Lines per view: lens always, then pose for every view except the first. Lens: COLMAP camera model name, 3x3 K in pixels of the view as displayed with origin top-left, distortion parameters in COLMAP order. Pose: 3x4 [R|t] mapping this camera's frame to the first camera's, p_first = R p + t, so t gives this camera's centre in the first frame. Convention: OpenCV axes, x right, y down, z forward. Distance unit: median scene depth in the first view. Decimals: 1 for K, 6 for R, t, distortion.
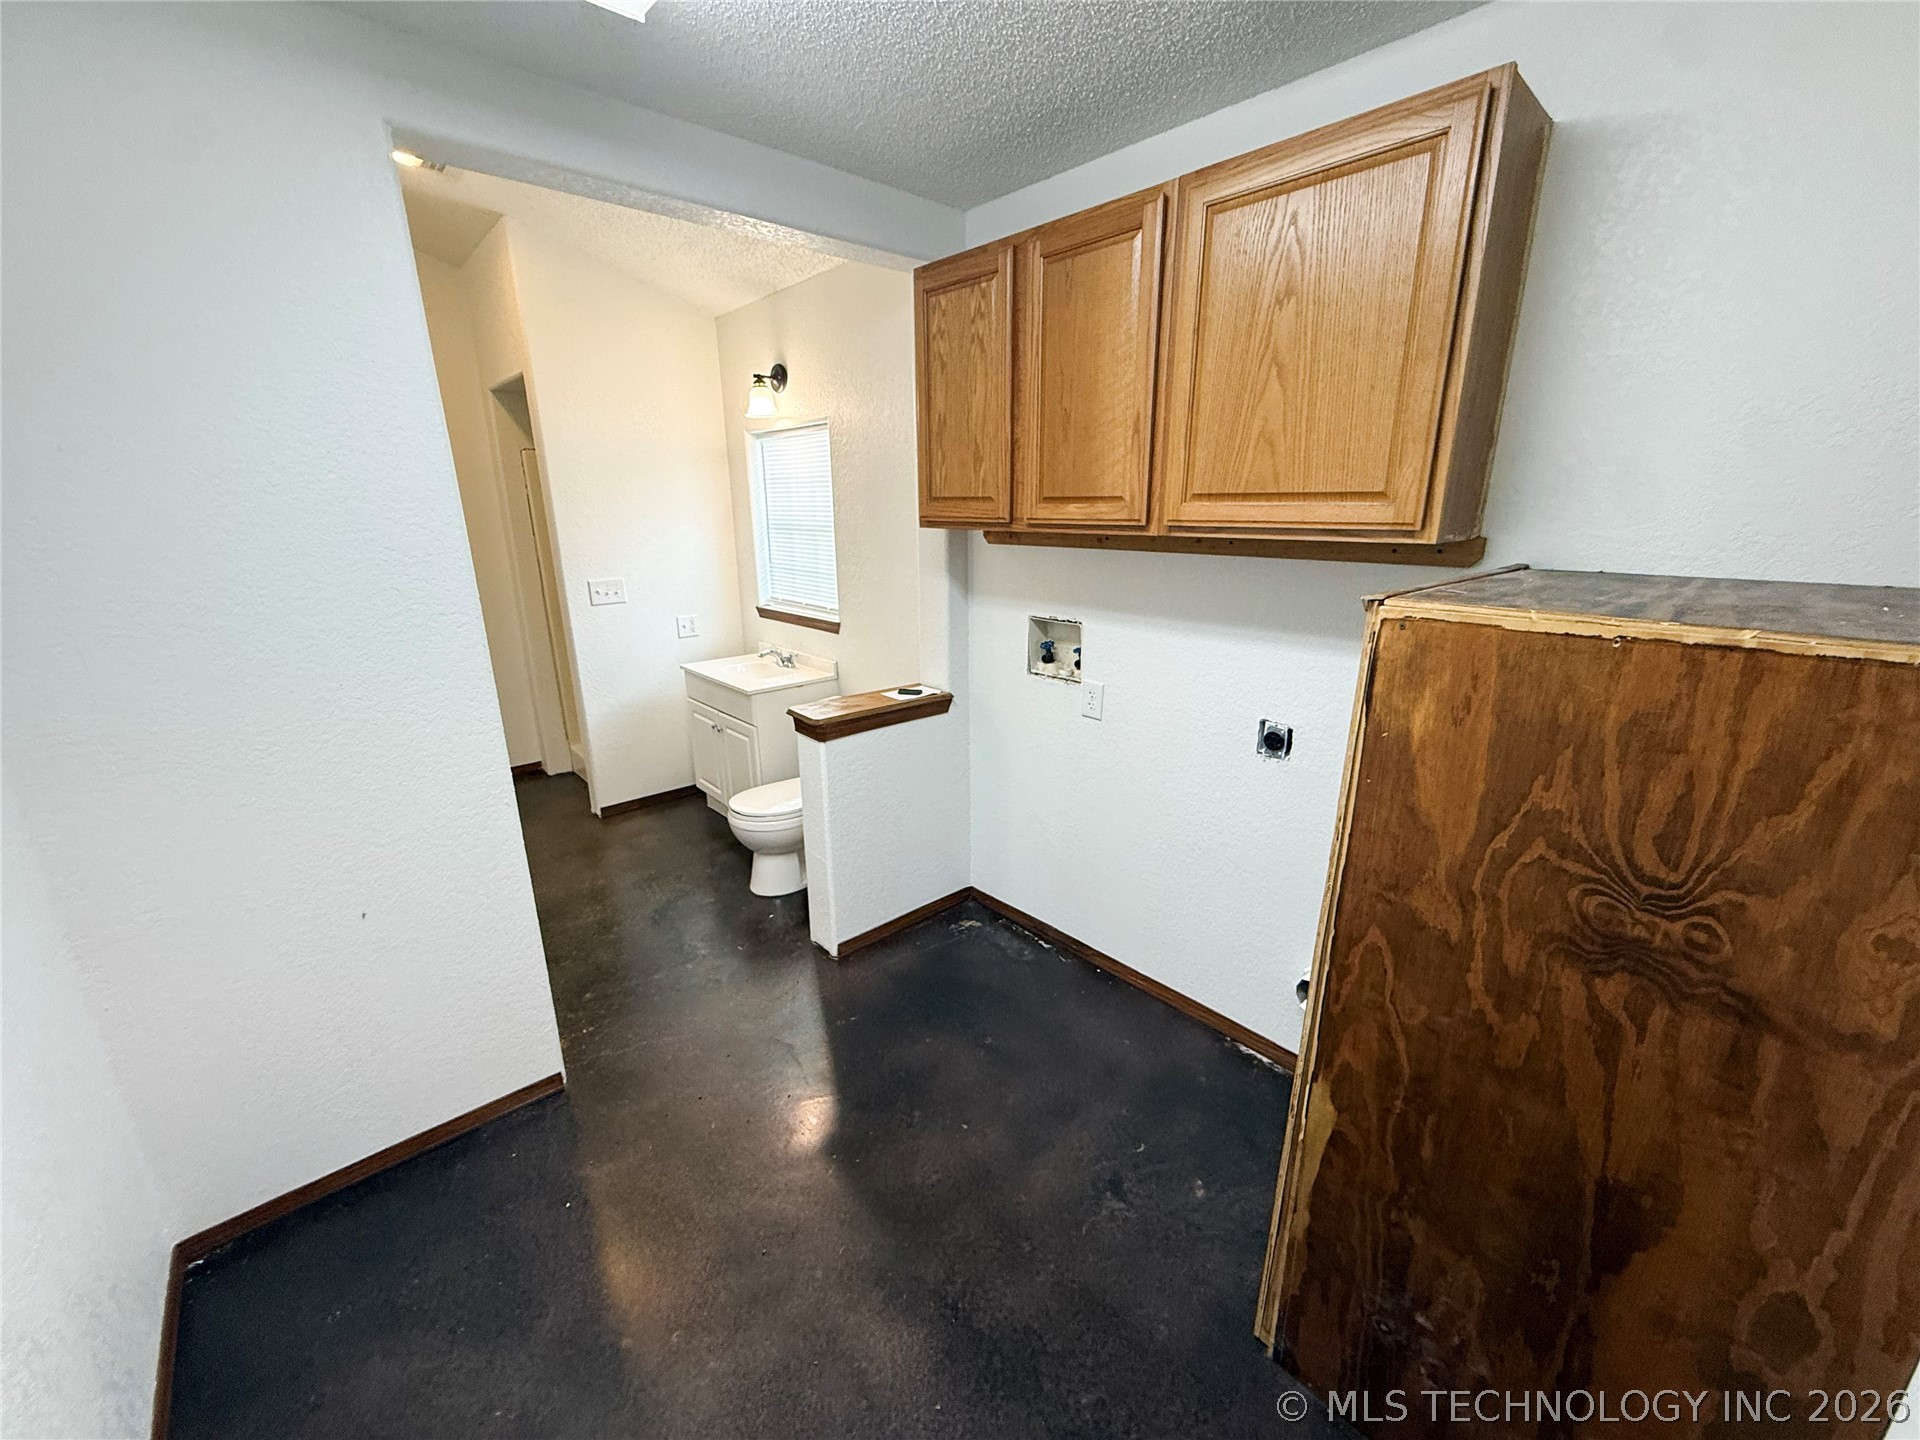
lens RADIAL K [[765.4, 0, 952.8], [0, 765.4, 721.8], [0, 0, 1]] dist [-0.001690, 0.000141]
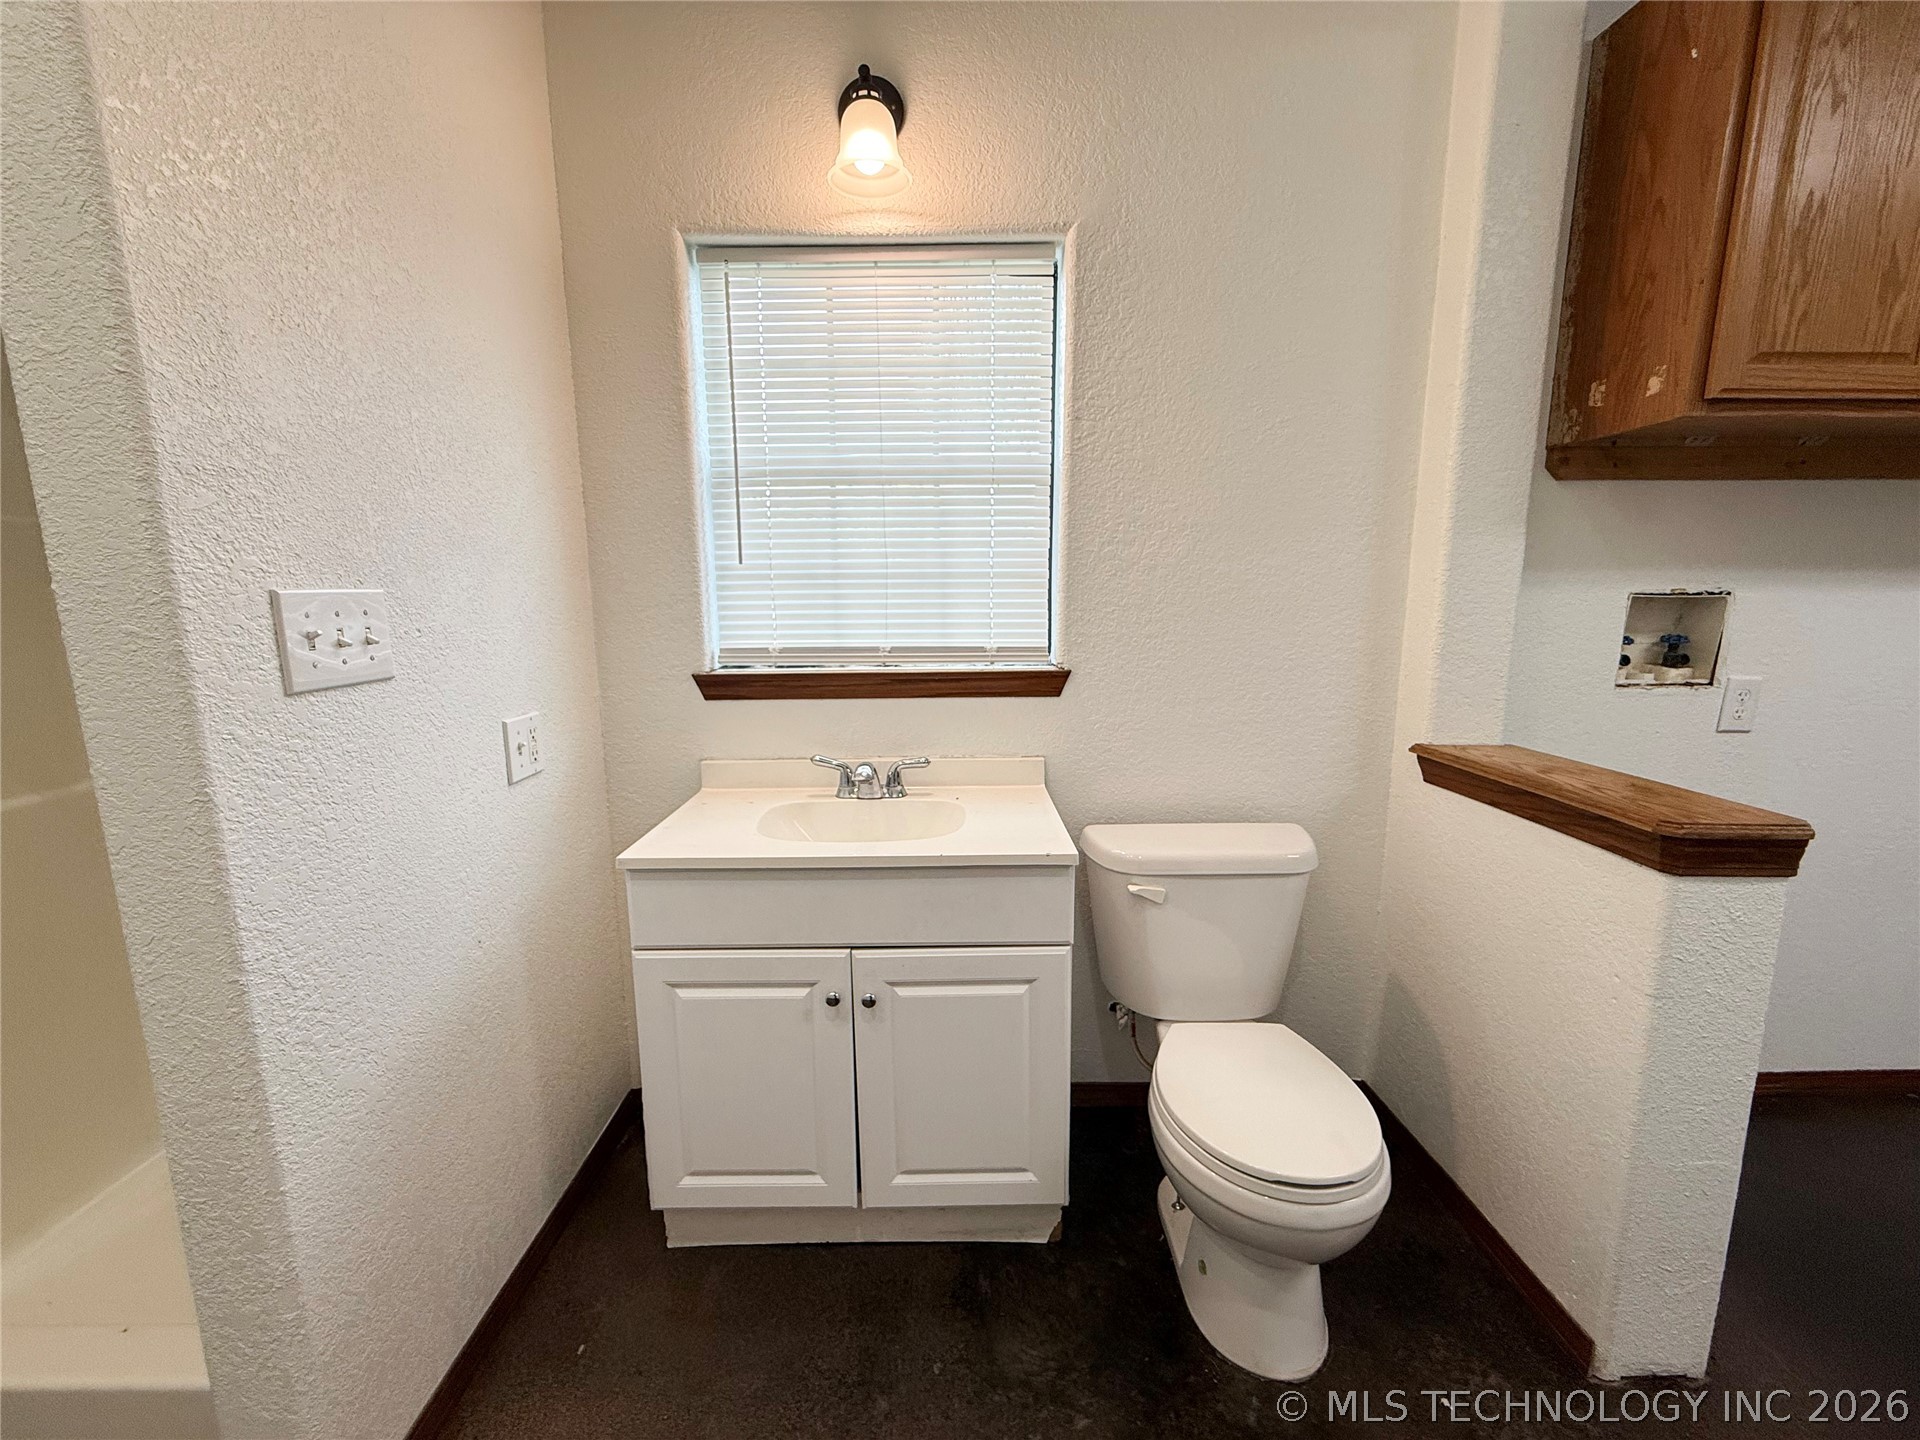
lens RADIAL K [[765.4, 0, 952.8], [0, 765.4, 721.8], [0, 0, 1]] dist [-0.001690, 0.000141]
pose [[0.654487, -0.121185, 0.746298, -0.730277], [0.211773, 0.976944, -0.027083, -0.133172], [-0.725809, 0.175771, 0.665061, 0.985398]]
